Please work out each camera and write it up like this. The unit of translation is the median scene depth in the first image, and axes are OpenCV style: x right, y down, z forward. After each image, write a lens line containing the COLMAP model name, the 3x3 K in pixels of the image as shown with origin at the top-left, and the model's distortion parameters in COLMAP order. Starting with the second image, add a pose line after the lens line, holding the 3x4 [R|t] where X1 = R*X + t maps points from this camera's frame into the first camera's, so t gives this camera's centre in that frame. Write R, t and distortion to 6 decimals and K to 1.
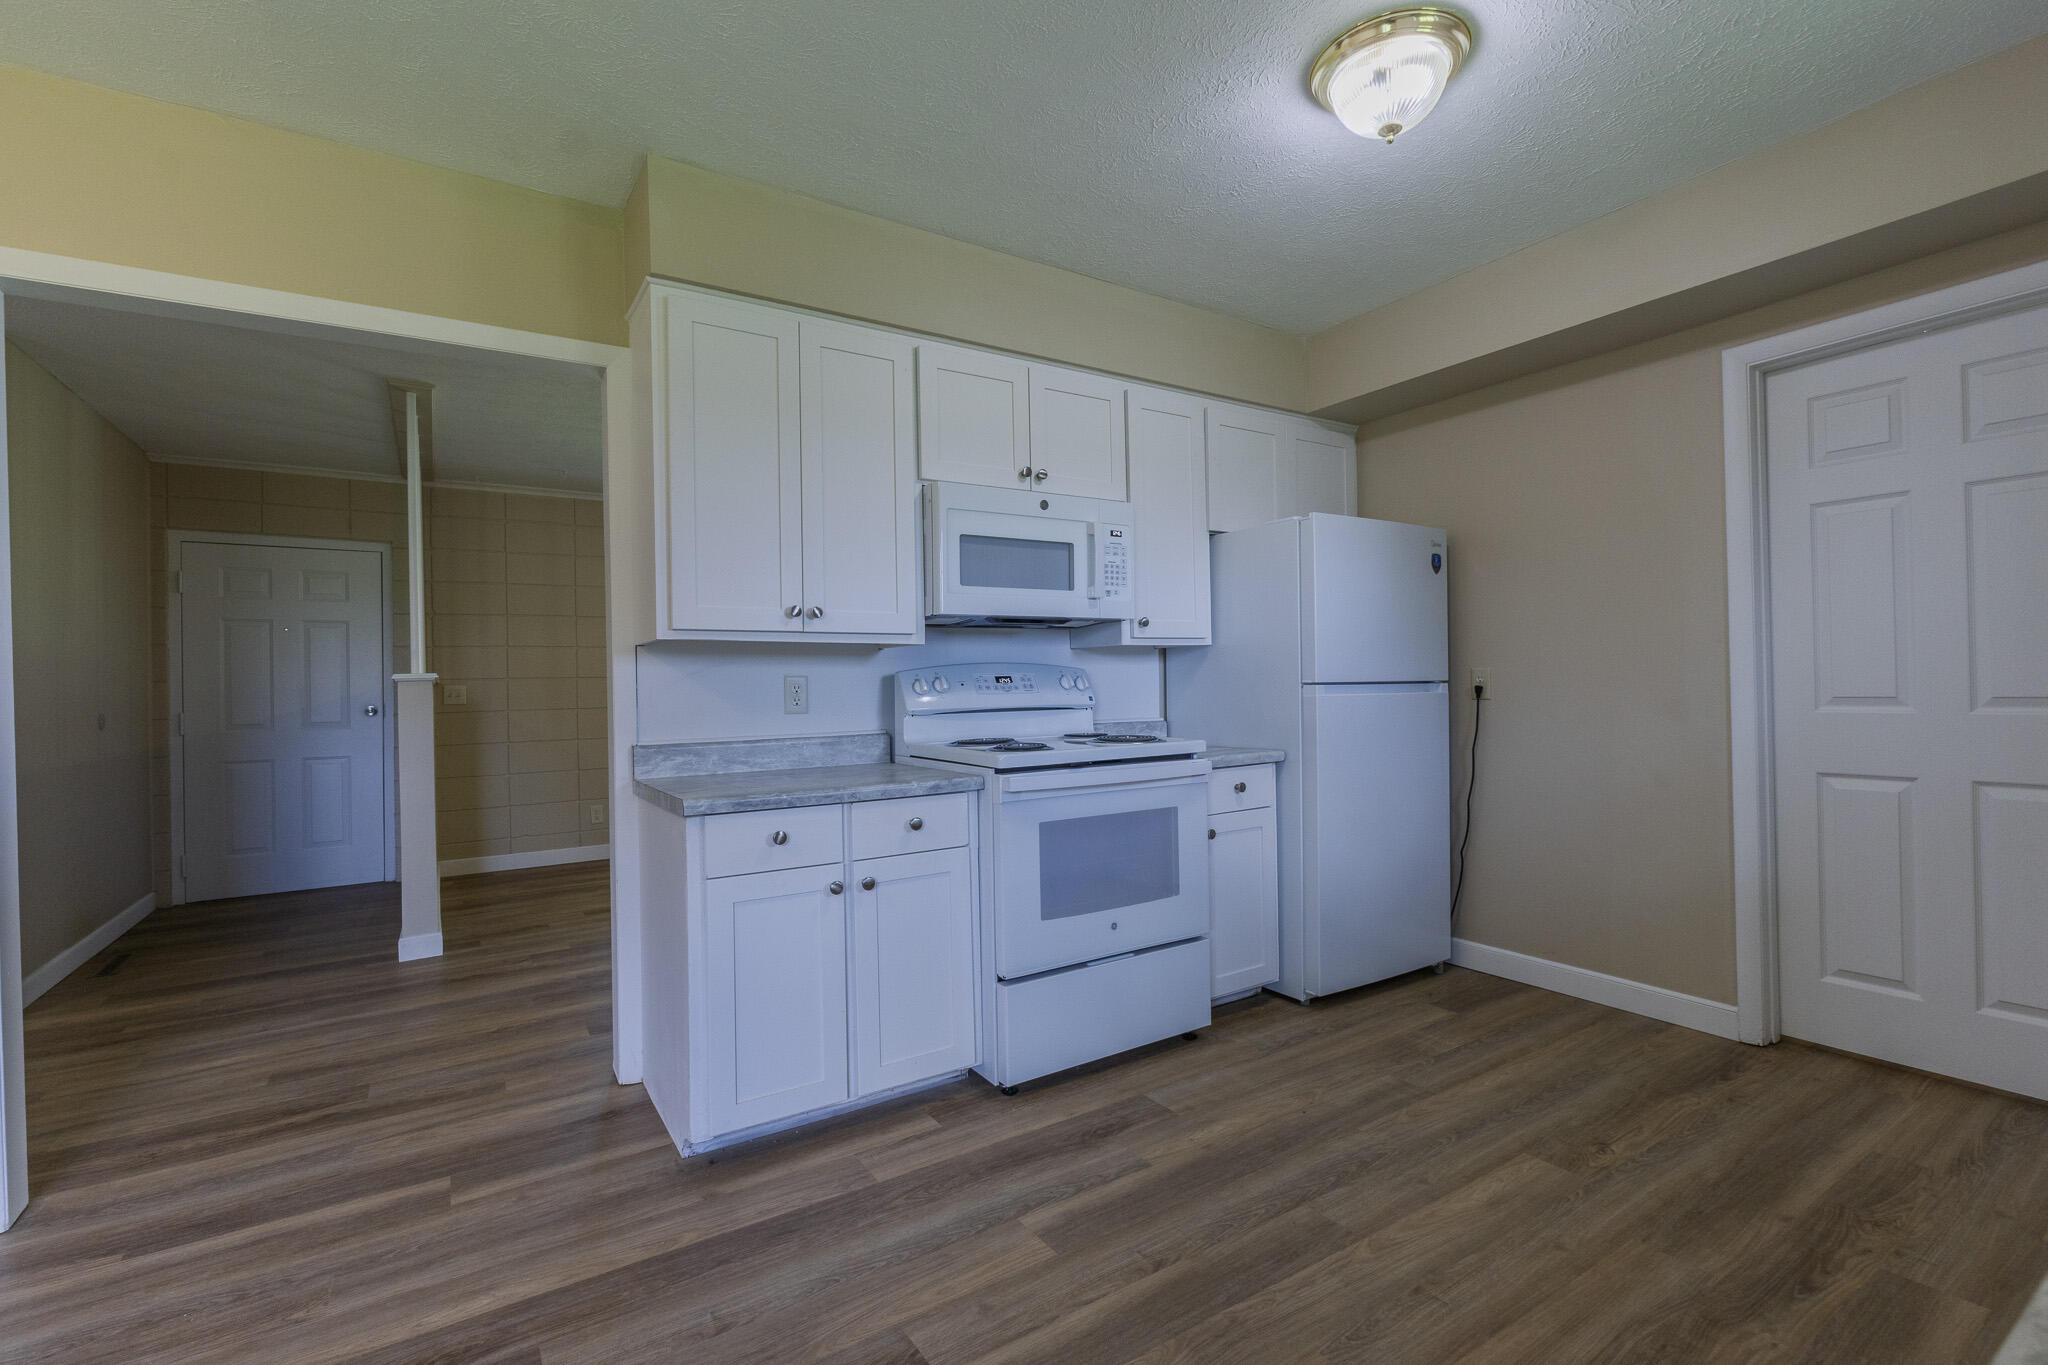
lens RADIAL K [[911.3, 0, 1023.0], [0, 911.3, 682.5], [0, 0, 1]] dist [-0.004502, 0.000900]
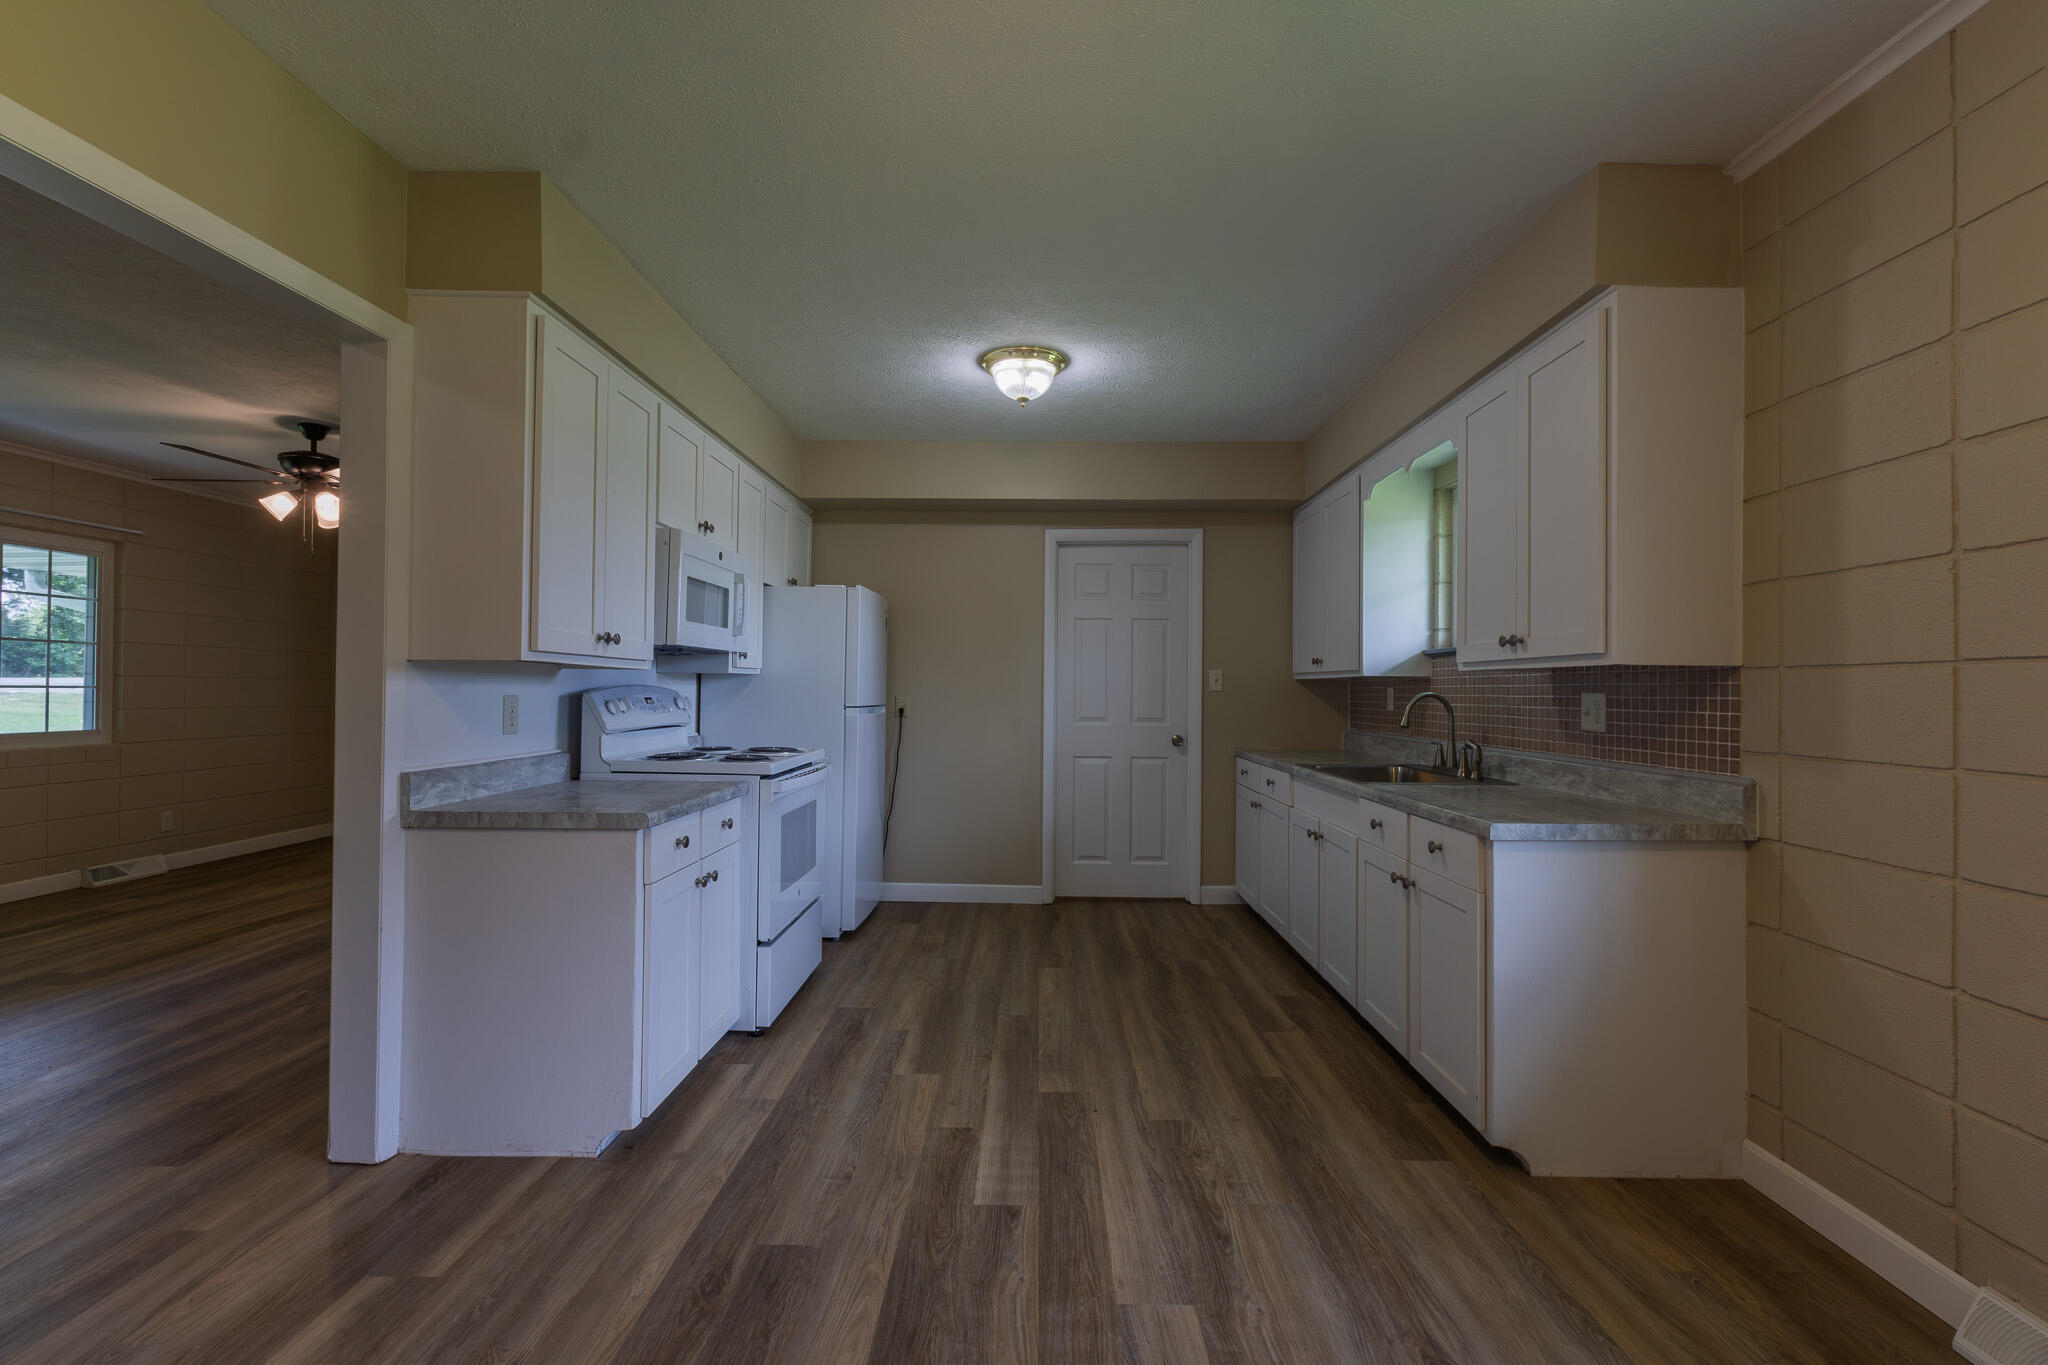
lens RADIAL K [[911.3, 0, 1024.6], [0, 911.3, 681.1], [0, 0, 1]] dist [-0.004502, 0.000900]
pose [[0.557373, 0.031978, 0.829646, -0.916003], [-0.020784, 0.999482, -0.024561, -0.012303], [-0.830002, -0.003553, 0.557749, 0.001636]]
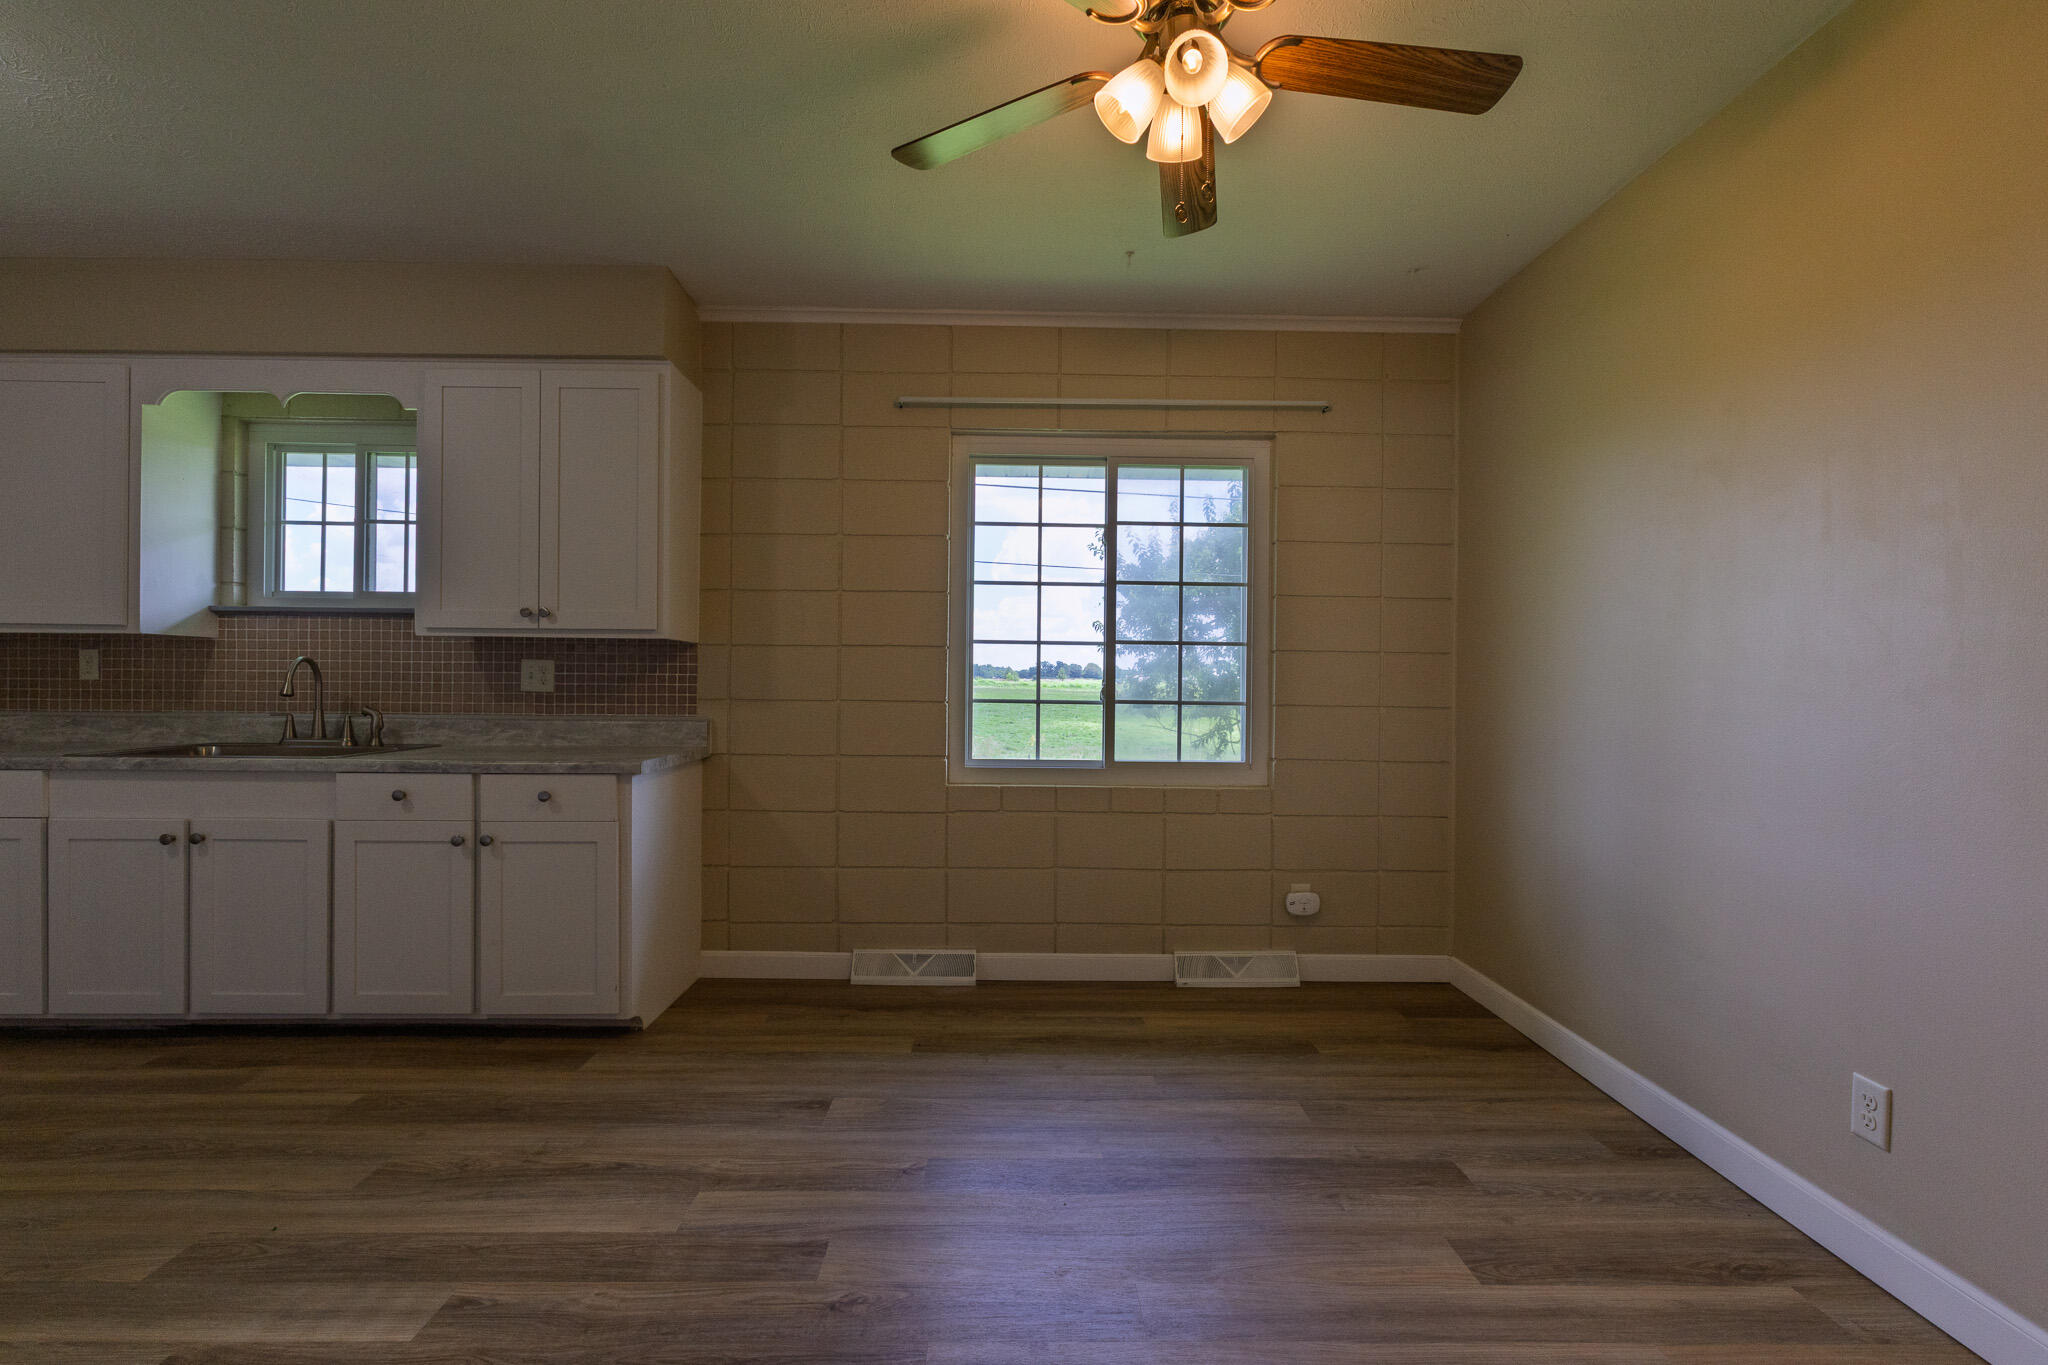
lens RADIAL K [[911.3, 0, 1026.3], [0, 911.3, 684.4], [0, 0, 1]] dist [-0.004502, 0.000900]
pose [[-0.847631, 0.009433, 0.530502, -0.915492], [0.005127, 0.999941, -0.009588, 0.015092], [-0.530561, -0.005408, -0.847630, 0.857233]]
